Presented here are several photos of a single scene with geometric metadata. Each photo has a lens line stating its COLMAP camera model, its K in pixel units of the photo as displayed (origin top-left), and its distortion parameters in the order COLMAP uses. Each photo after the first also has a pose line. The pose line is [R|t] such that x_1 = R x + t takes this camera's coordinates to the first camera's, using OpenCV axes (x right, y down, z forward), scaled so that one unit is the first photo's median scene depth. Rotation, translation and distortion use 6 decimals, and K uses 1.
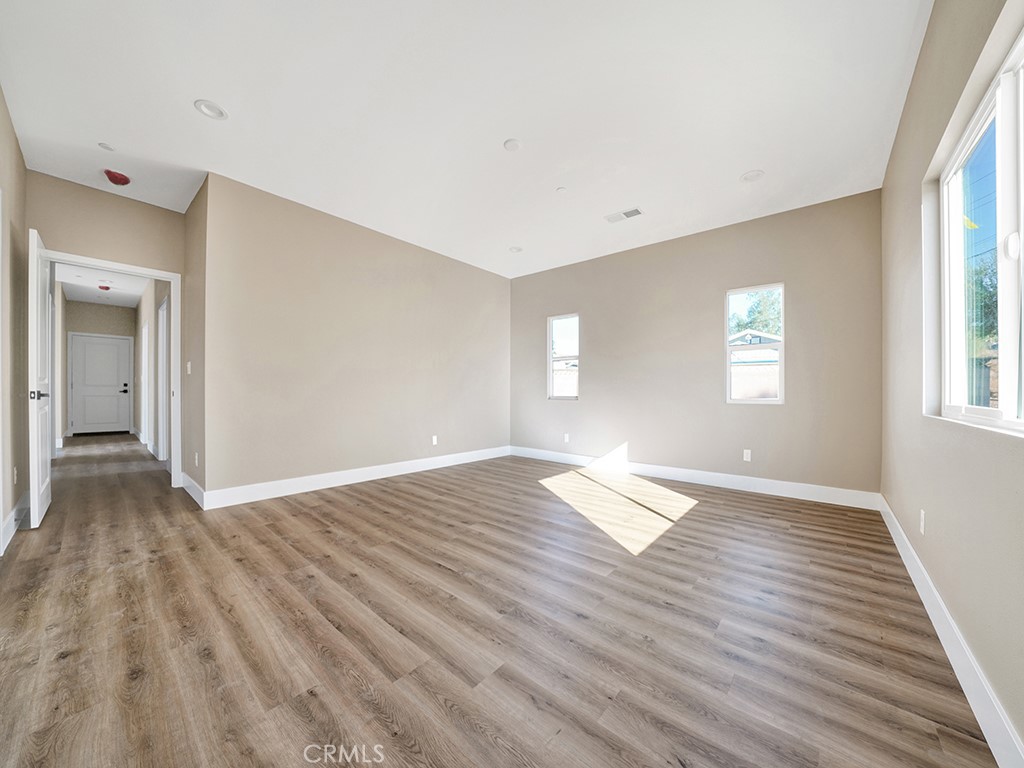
lens RADIAL K [[359.6, 0, 505.7], [0, 359.6, 385.1], [0, 0, 1]] dist [-0.009137, 0.000214]
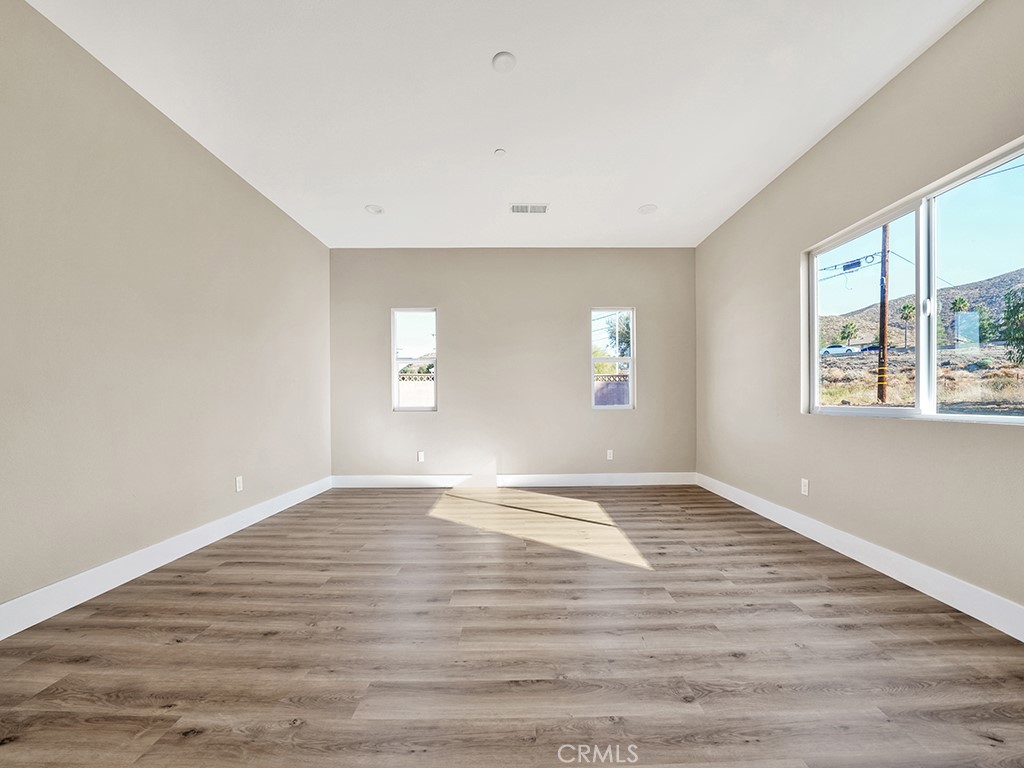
lens RADIAL K [[377.8, 0, 512.8], [0, 377.8, 391.1], [0, 0, 1]] dist [-0.021945, 0.000233]
pose [[0.755187, 0.005599, 0.655485, -0.434967], [-0.000798, 0.999971, -0.007622, 0.004296], [-0.655508, 0.005233, 0.755170, 0.367868]]
